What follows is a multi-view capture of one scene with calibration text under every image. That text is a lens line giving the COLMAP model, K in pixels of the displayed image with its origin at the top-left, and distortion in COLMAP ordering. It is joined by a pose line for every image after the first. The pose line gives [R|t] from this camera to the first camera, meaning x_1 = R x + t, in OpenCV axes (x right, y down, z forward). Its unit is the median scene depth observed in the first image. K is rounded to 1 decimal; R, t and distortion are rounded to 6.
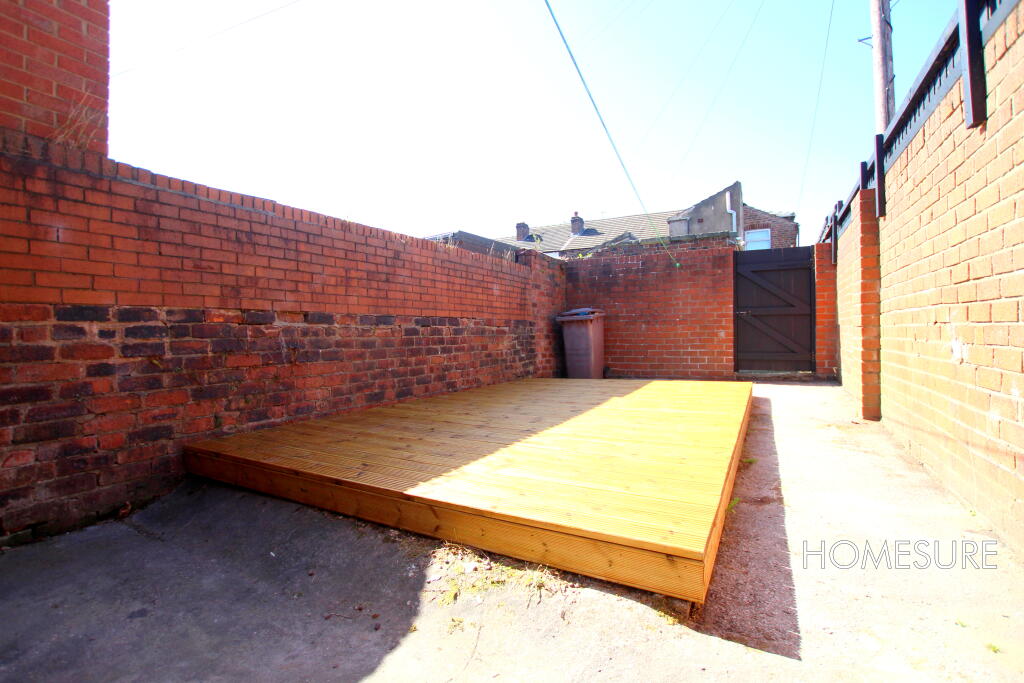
lens RADIAL K [[479.3, 0, 506.8], [0, 479.3, 336.4], [0, 0, 1]] dist [-0.005371, -0.000337]
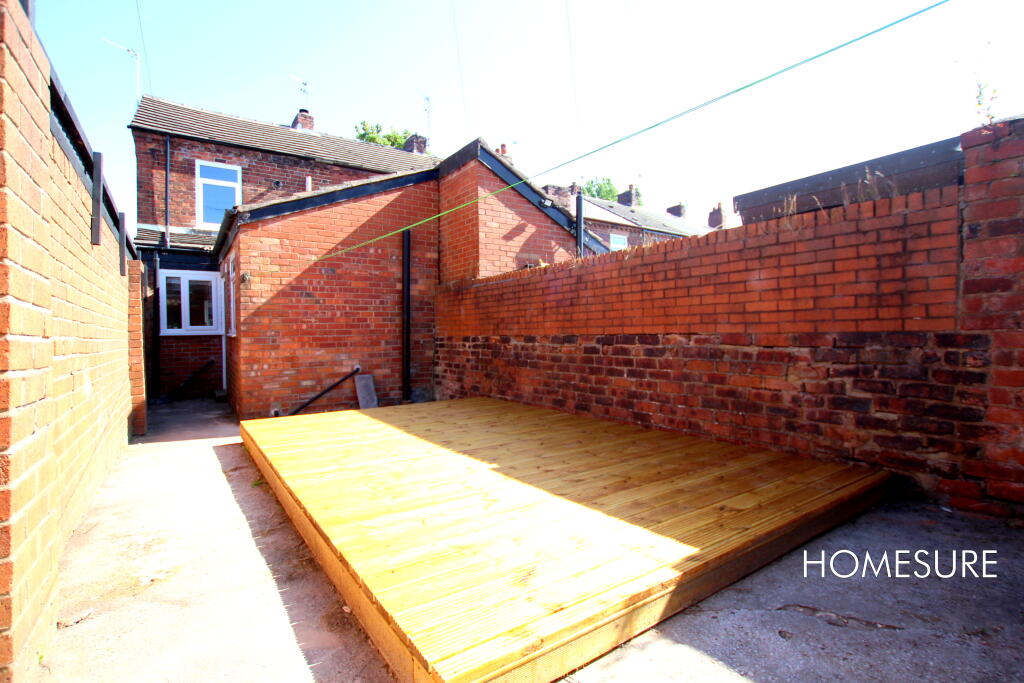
lens RADIAL K [[479.3, 0, 507.2], [0, 479.3, 340.1], [0, 0, 1]] dist [-0.005371, -0.000337]
pose [[-0.438446, 0.029794, -0.898264, 0.803974], [0.012400, 0.999556, 0.027102, -0.061810], [0.898672, 0.000745, -0.438620, 1.296501]]
